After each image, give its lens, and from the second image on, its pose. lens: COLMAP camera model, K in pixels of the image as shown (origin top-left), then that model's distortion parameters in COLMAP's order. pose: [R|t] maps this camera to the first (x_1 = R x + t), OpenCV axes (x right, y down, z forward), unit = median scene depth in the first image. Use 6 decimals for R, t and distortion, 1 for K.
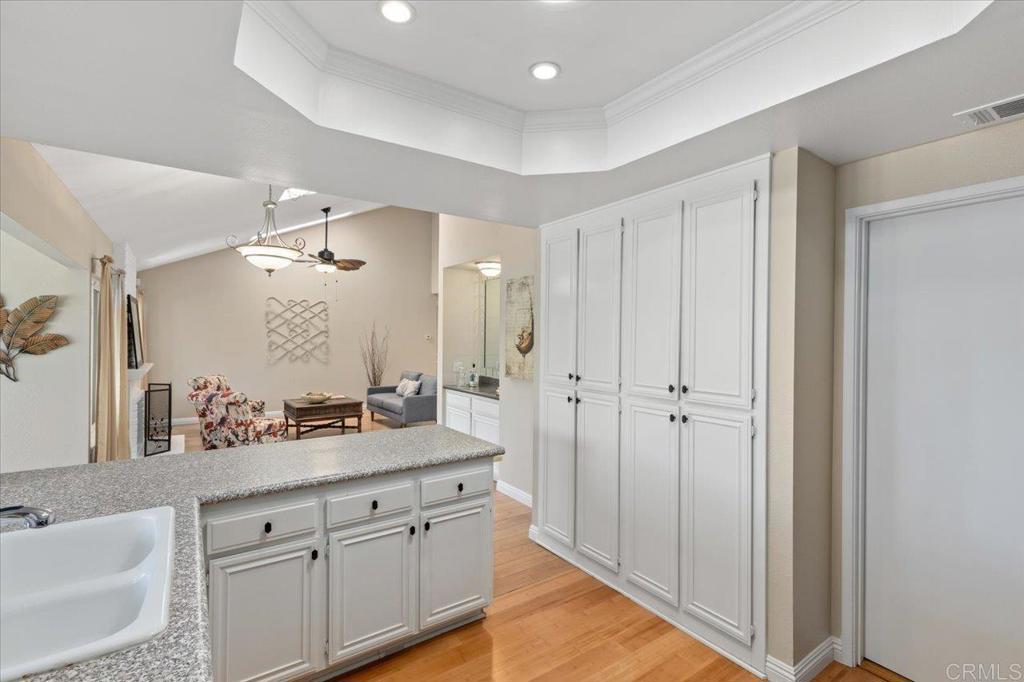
lens RADIAL K [[473.2, 0, 520.8], [0, 473.2, 337.0], [0, 0, 1]] dist [0.011034, -0.000714]
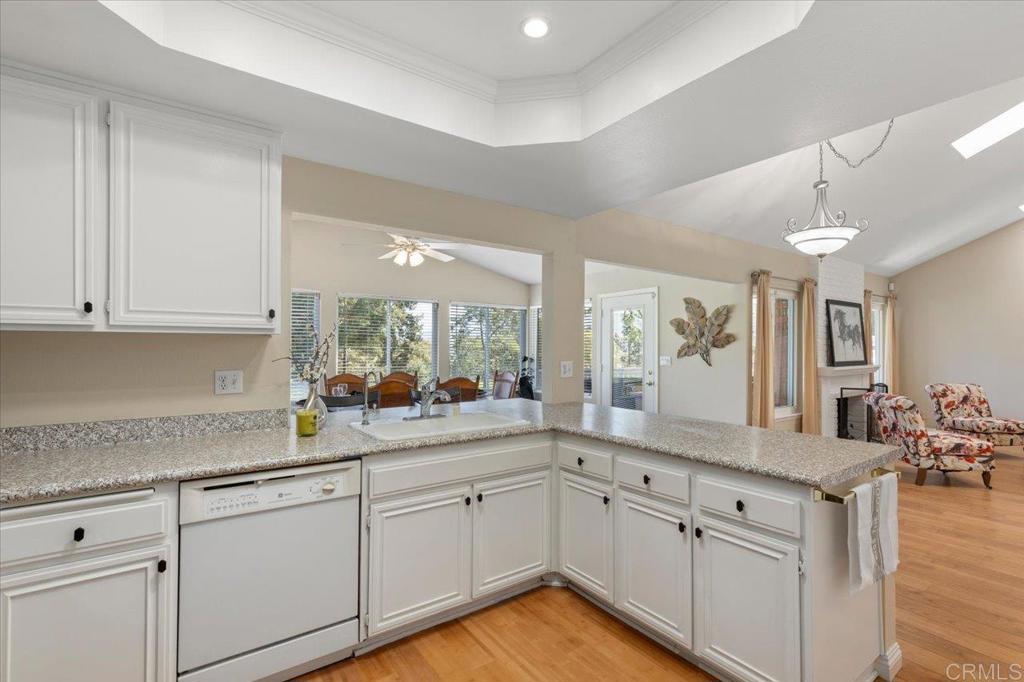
lens RADIAL K [[468.0, 0, 518.4], [0, 468.0, 345.7], [0, 0, 1]] dist [0.001163, -0.000136]
pose [[0.008154, -0.009843, -0.999918, 0.259367], [-0.001708, 0.999950, -0.009857, 0.031472], [0.999965, 0.001788, 0.008136, 0.276060]]
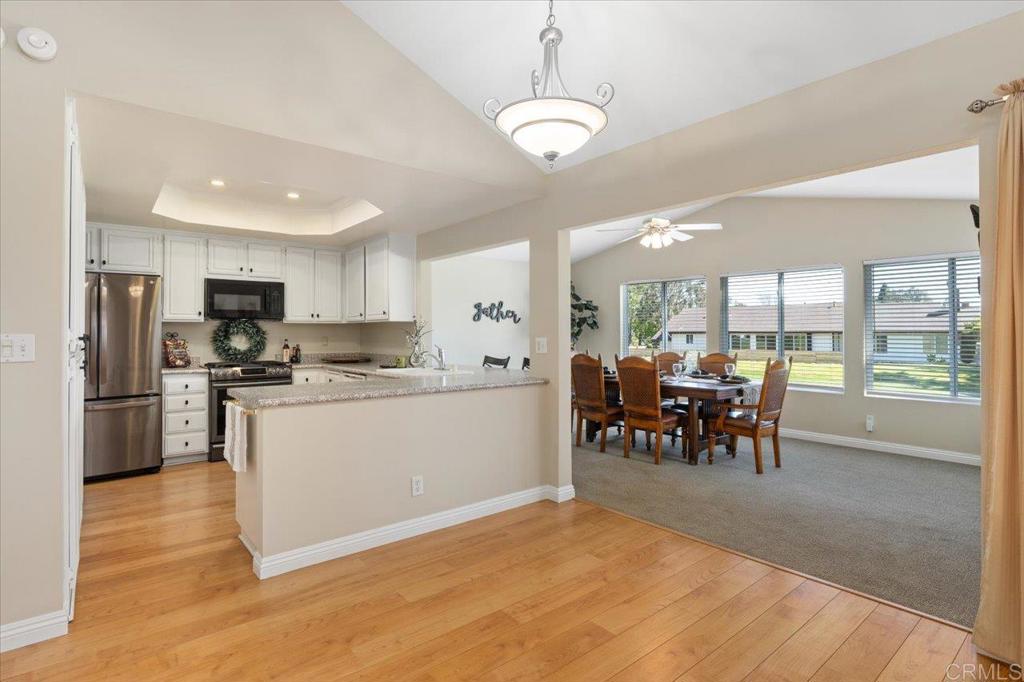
lens RADIAL K [[516.7, 0, 518.5], [0, 516.7, 327.8], [0, 0, 1]] dist [-0.002968, -0.000763]
pose [[-0.997222, -0.004789, -0.074337, -0.307646], [-0.003968, 0.999930, -0.011185, 0.041192], [0.074386, -0.010859, -0.997170, 1.079629]]
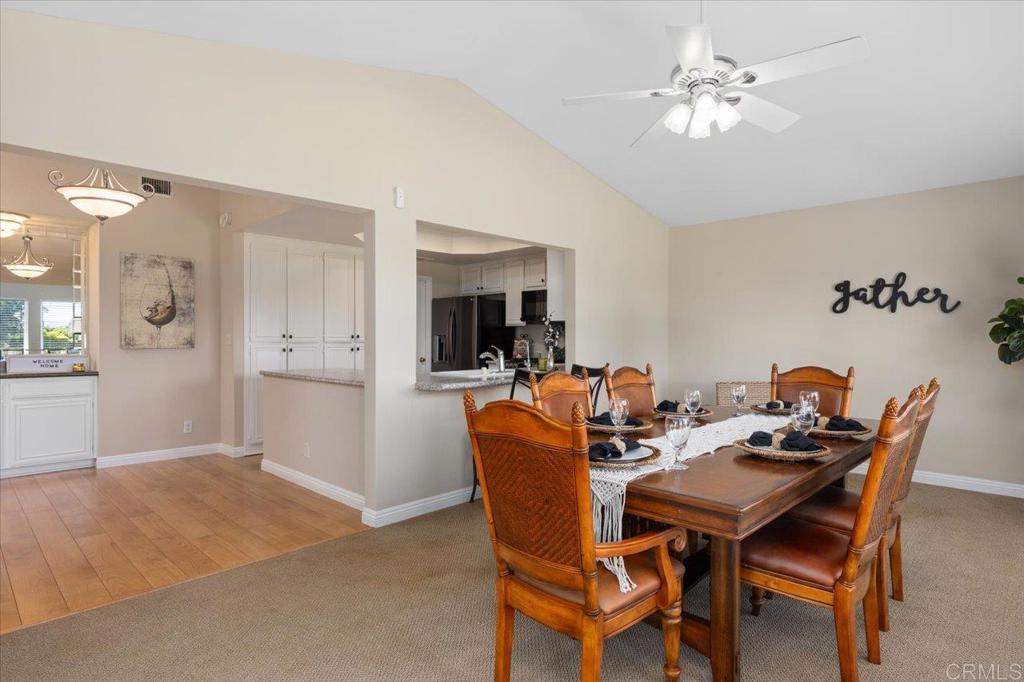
lens RADIAL K [[549.0, 0, 512.0], [0, 549.0, 341.0], [0, 0, 1]] dist [0.003705, 0.000292]
pose [[-0.183802, -0.010569, 0.982906, -1.097341], [-0.001725, 0.999944, 0.010430, 0.044999], [-0.982962, 0.000221, -0.183810, 0.325882]]
